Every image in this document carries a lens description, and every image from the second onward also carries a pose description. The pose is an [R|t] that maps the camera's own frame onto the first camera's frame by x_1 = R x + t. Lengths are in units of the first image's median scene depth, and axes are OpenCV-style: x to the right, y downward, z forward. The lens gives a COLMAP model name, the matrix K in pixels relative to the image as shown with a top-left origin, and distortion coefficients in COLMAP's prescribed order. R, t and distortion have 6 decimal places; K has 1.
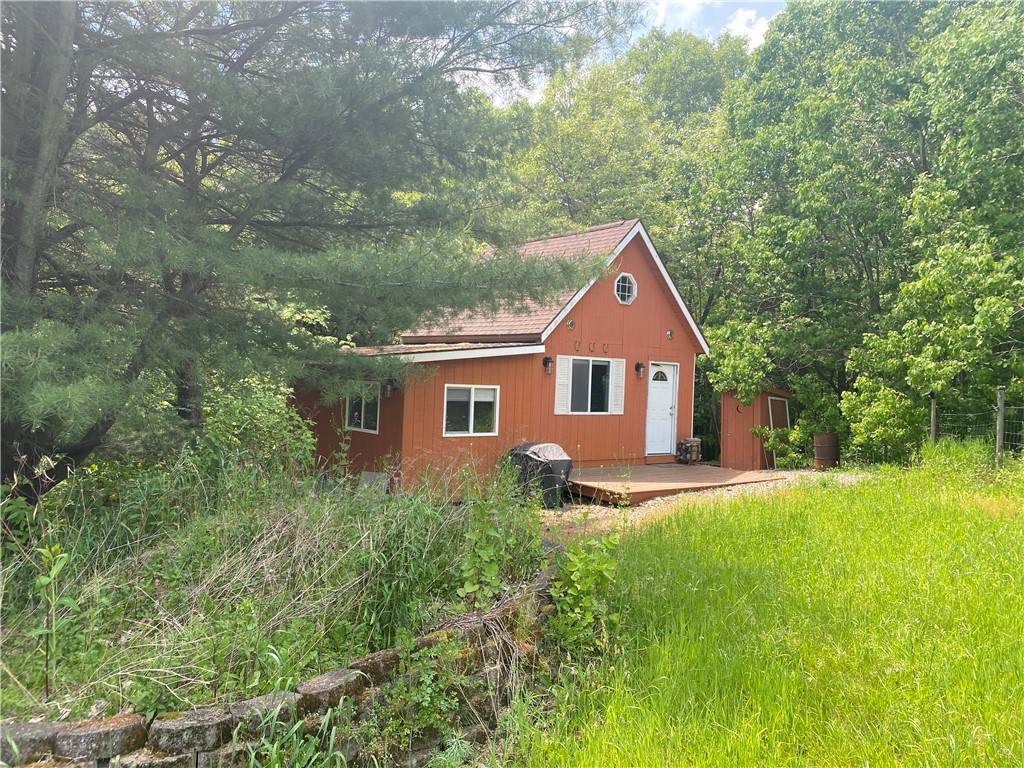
lens RADIAL K [[789.5, 0, 475.3], [0, 789.5, 382.6], [0, 0, 1]] dist [-0.056685, -0.004215]
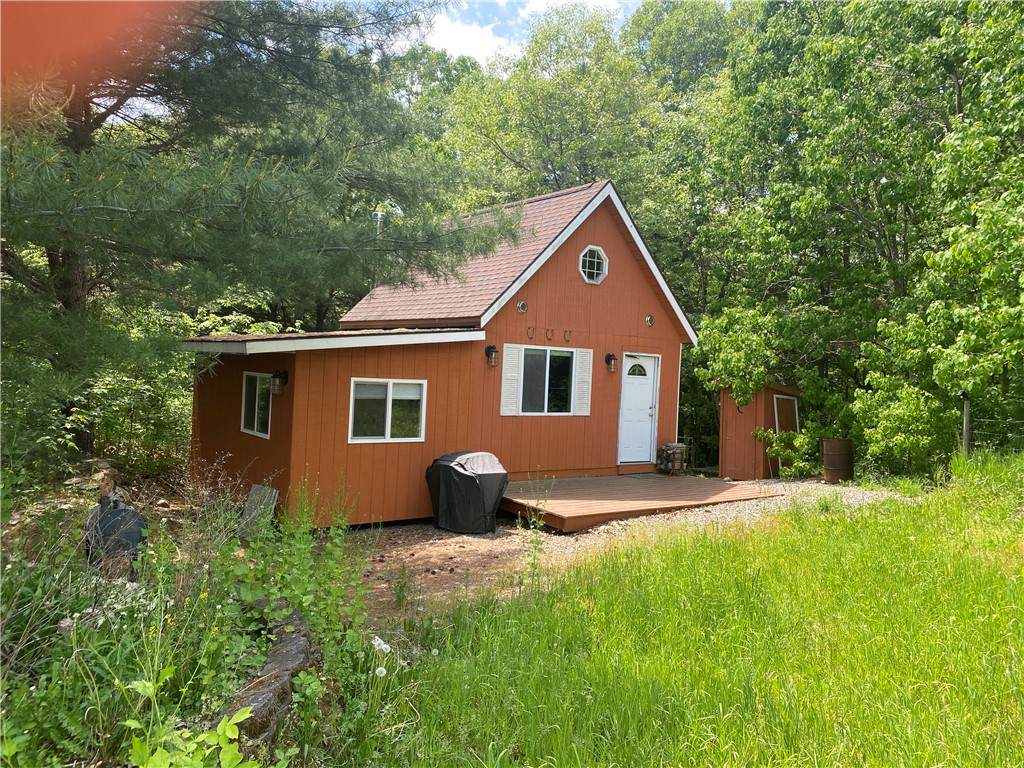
lens RADIAL K [[787.1, 0, 513.7], [0, 787.1, 373.0], [0, 0, 1]] dist [-0.040235, 0.064308]
pose [[0.999935, 0.007484, 0.008551, 0.100922], [-0.007444, 0.999961, -0.004678, -0.000234], [-0.008585, 0.004614, 0.999953, 0.168222]]
